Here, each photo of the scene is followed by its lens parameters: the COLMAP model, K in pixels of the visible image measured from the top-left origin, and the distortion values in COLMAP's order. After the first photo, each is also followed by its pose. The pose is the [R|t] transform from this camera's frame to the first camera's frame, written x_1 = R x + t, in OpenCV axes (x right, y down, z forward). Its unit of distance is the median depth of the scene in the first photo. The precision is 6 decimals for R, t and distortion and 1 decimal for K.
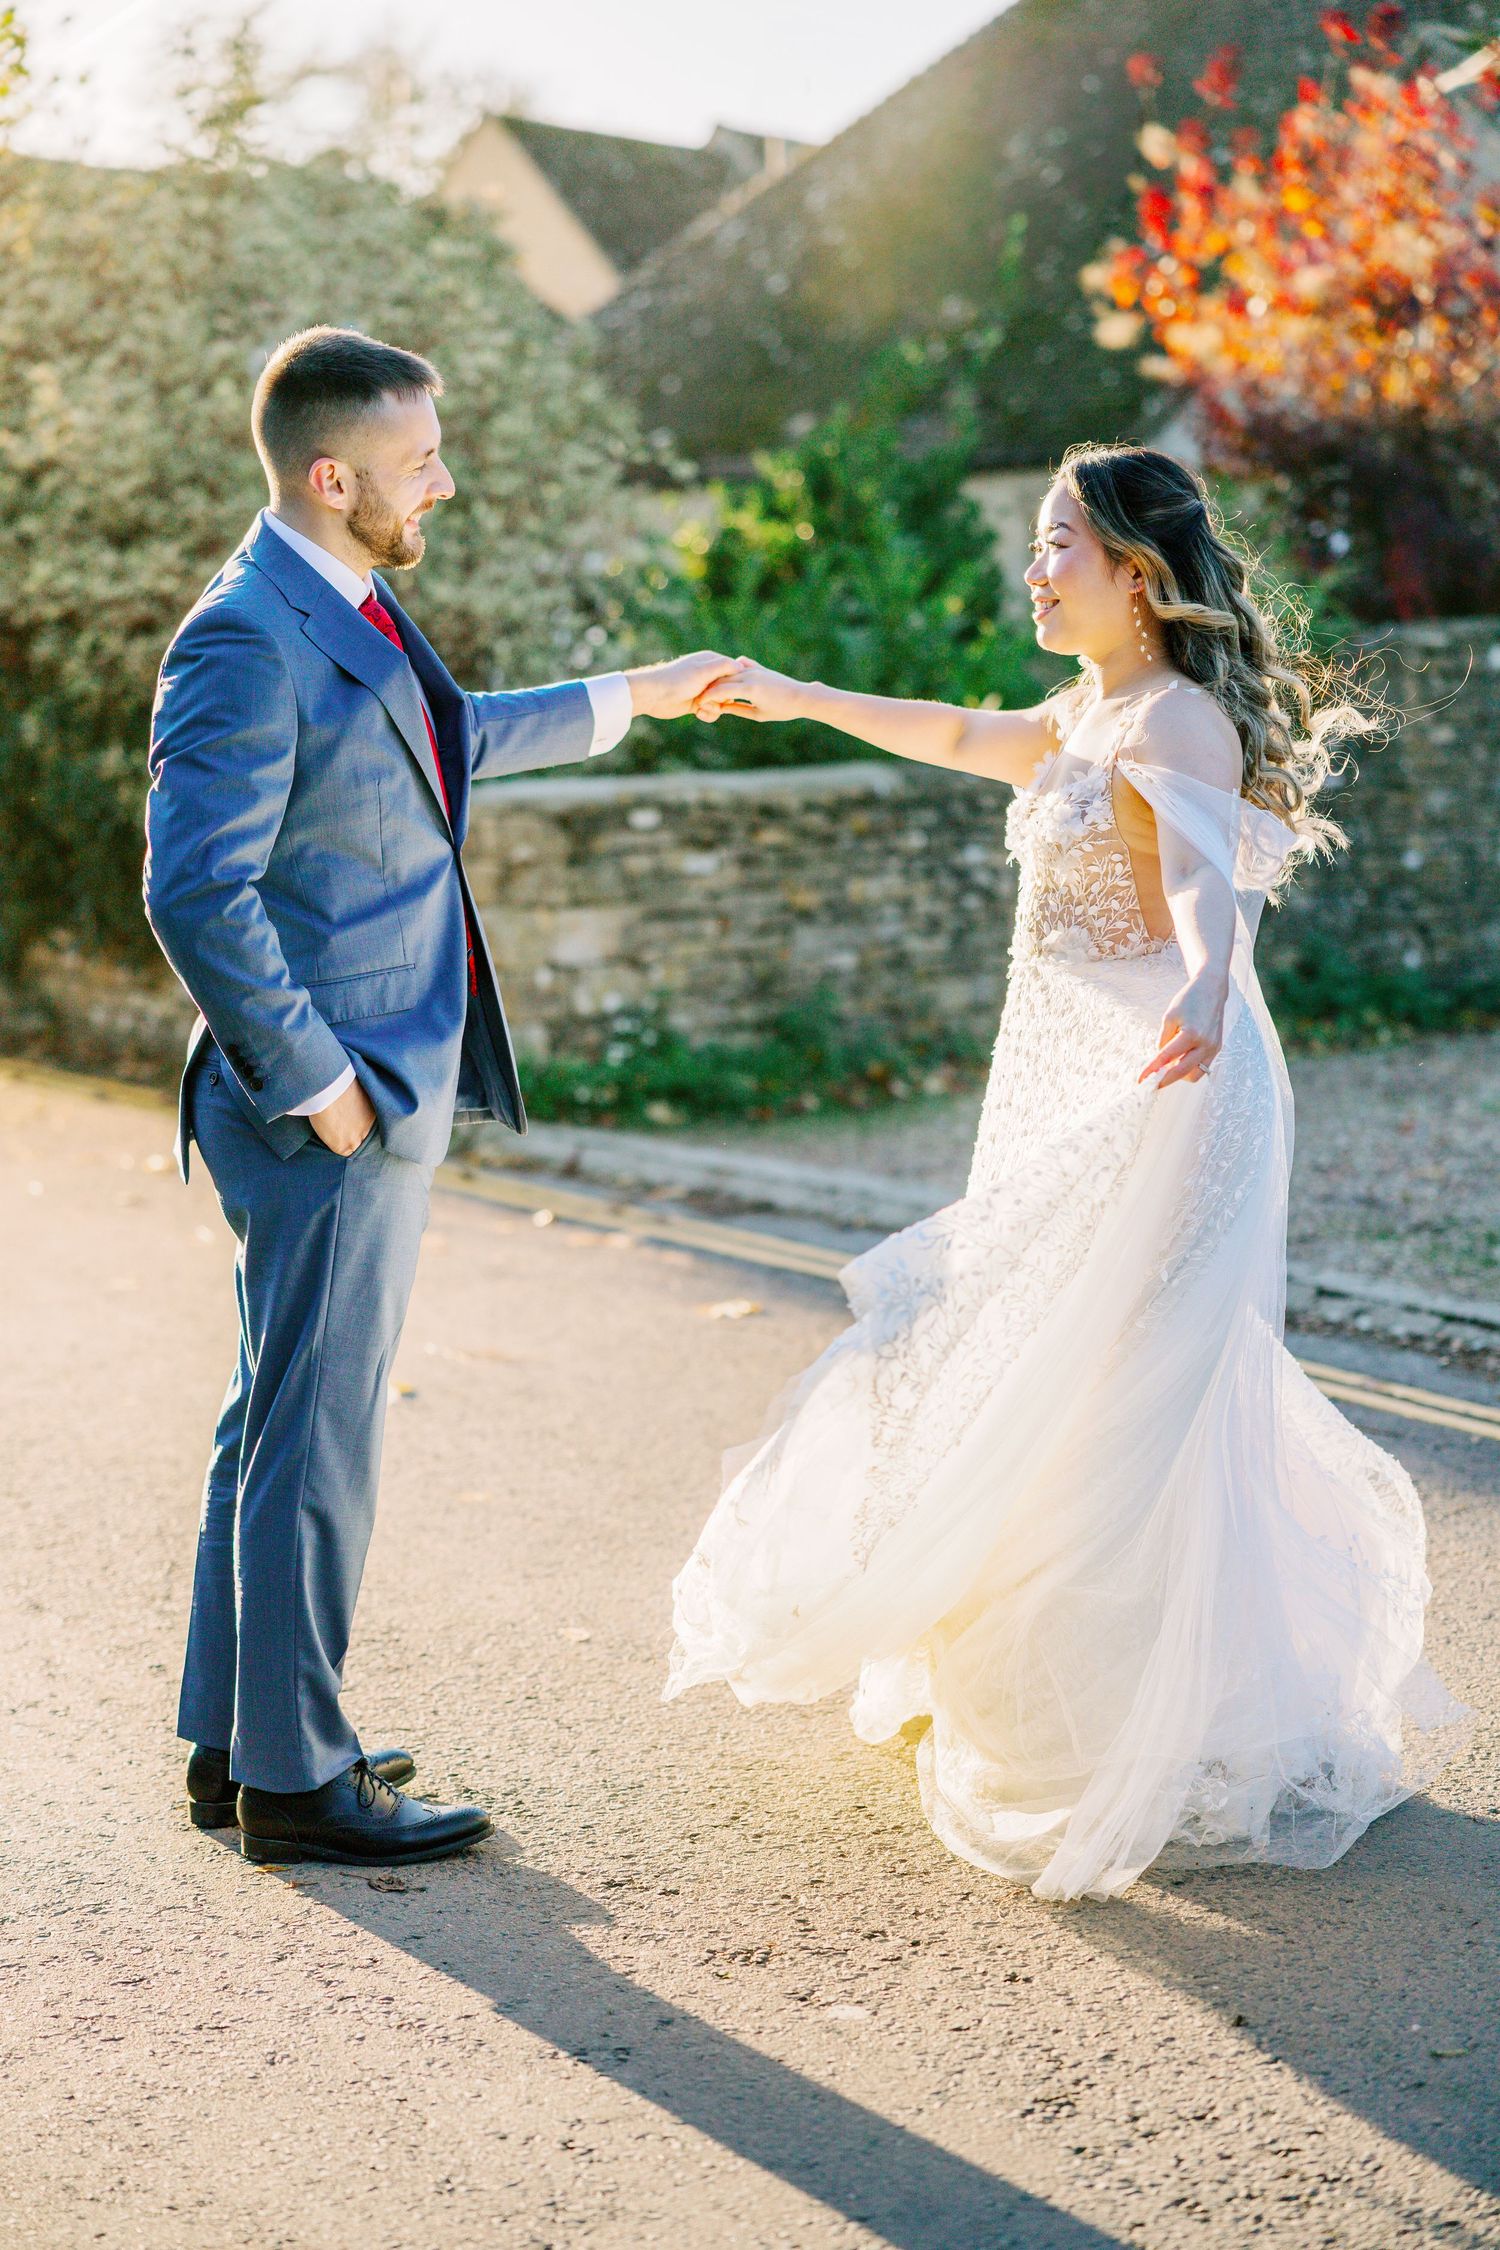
lens RADIAL K [[4564.4, 0, 750.0], [0, 4564.4, 1125.0], [0, 0, 1]] dist [0.034256, -0.335951]
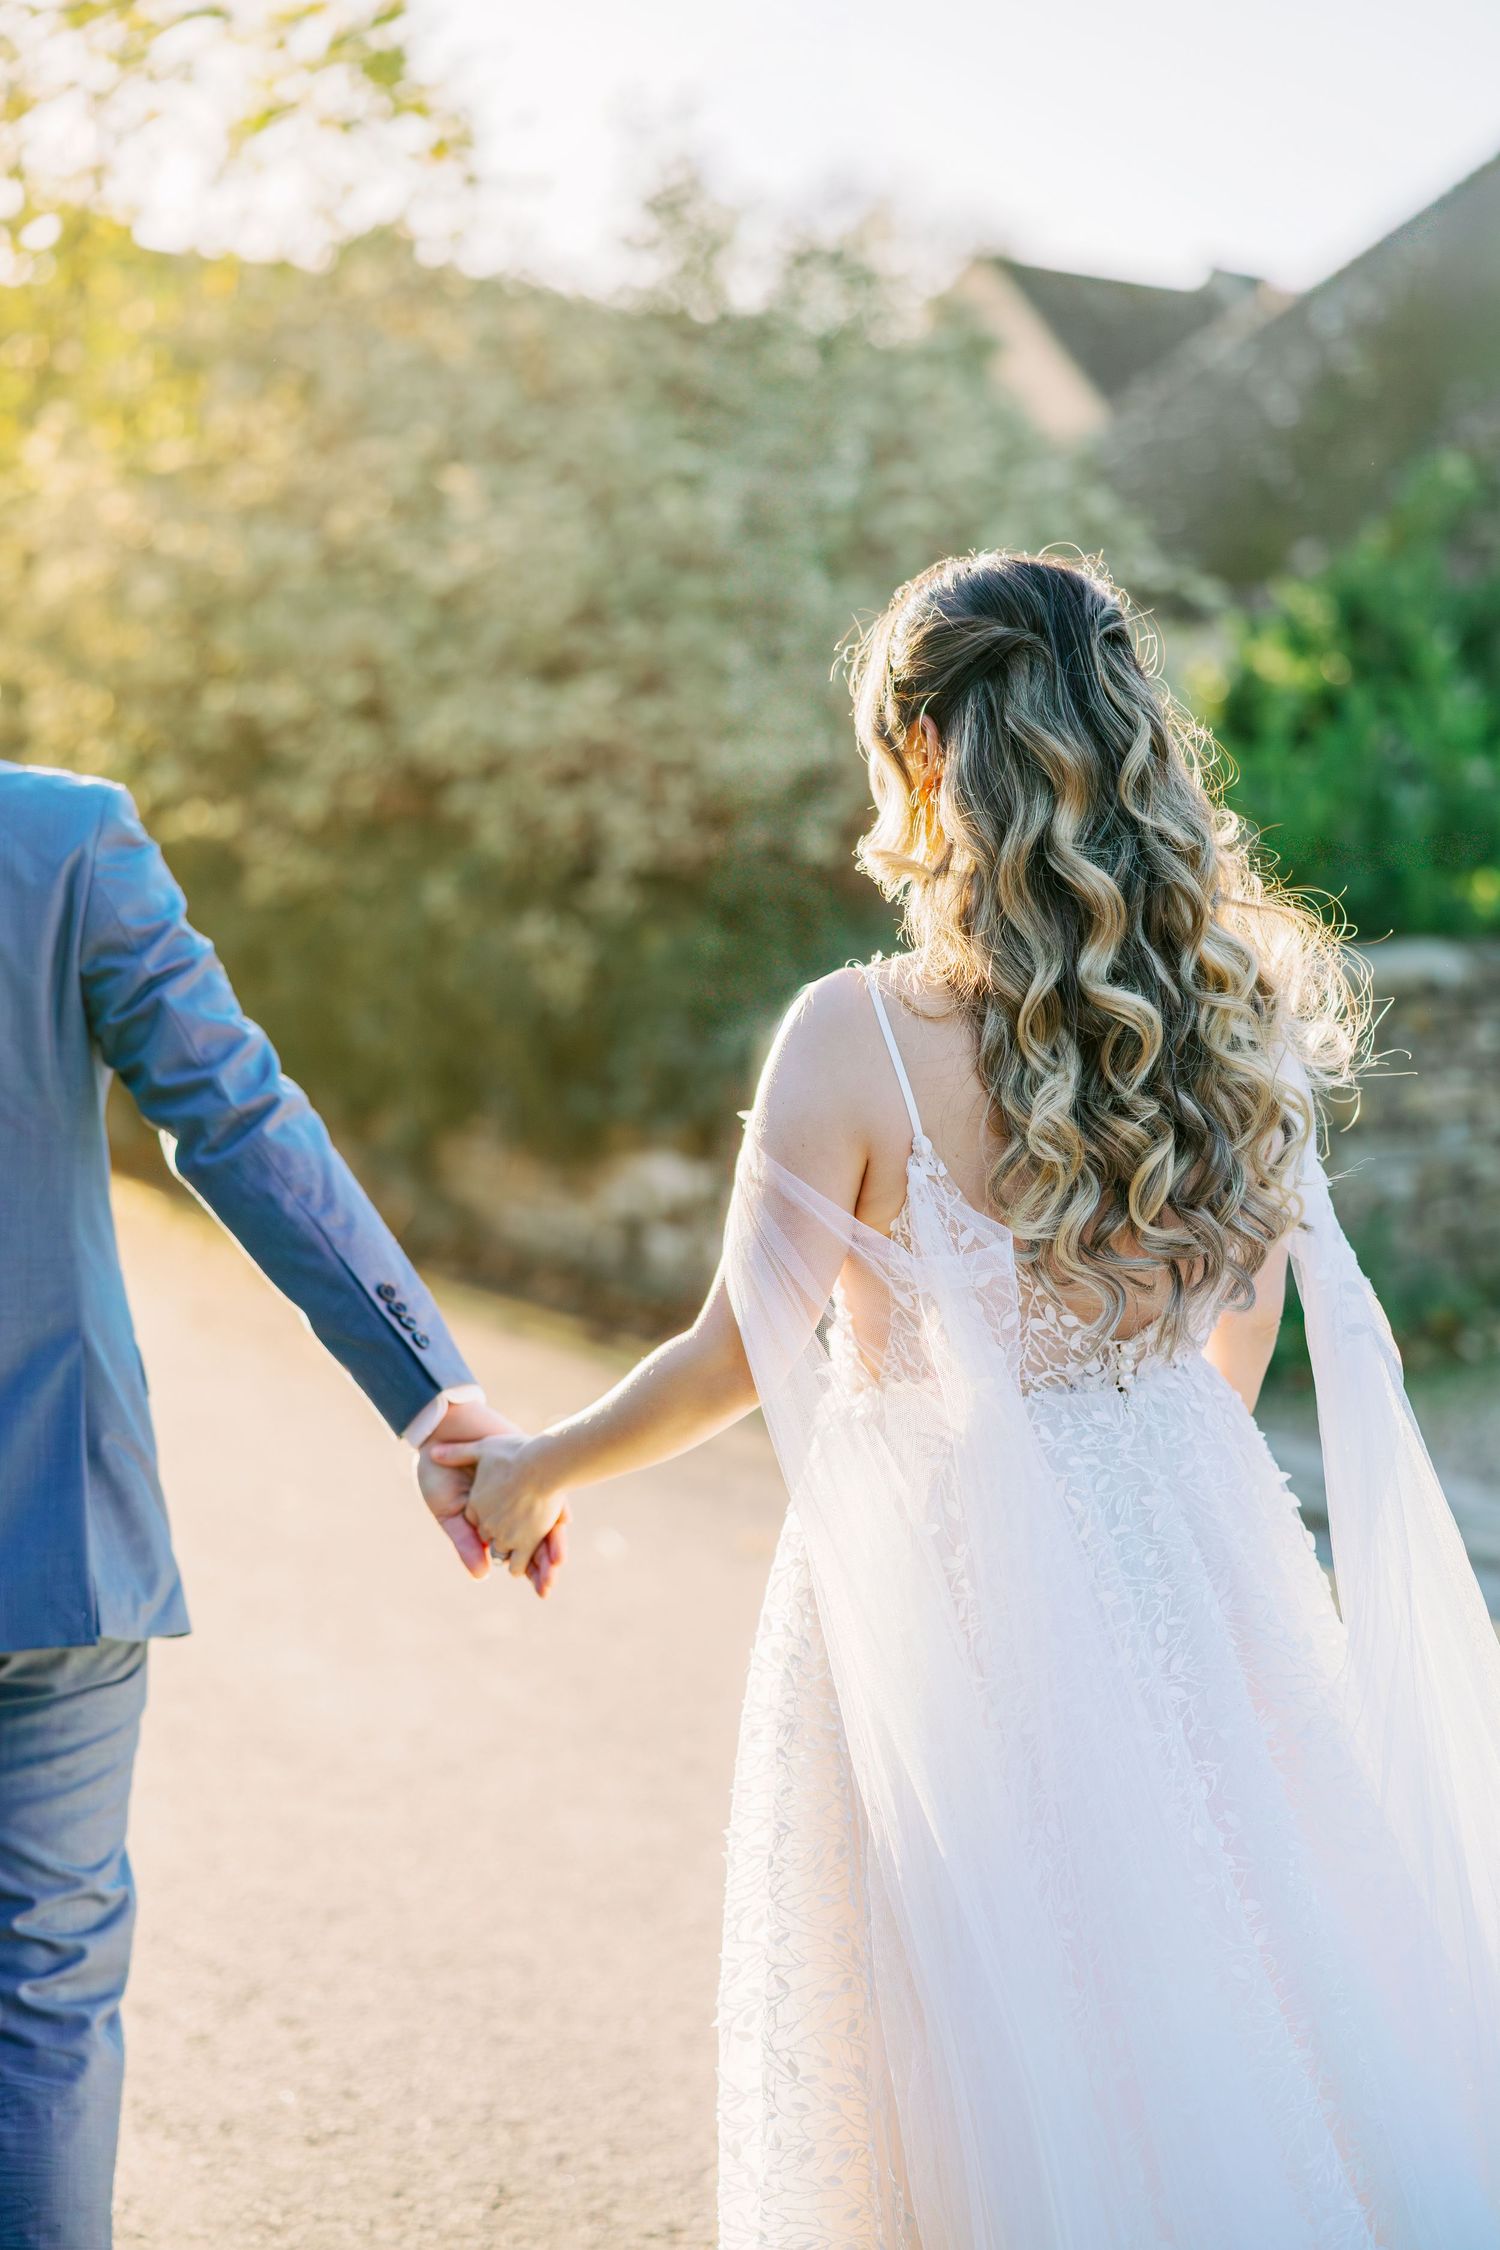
lens RADIAL K [[4564.4, 0, 750.0], [0, 4564.4, 1125.0], [0, 0, 1]] dist [0.034256, -0.335951]
pose [[0.994587, 0.014138, -0.102940, -0.010652], [-0.017215, 0.999429, -0.029067, -0.019300], [0.102470, 0.030682, 0.994263, 0.154631]]
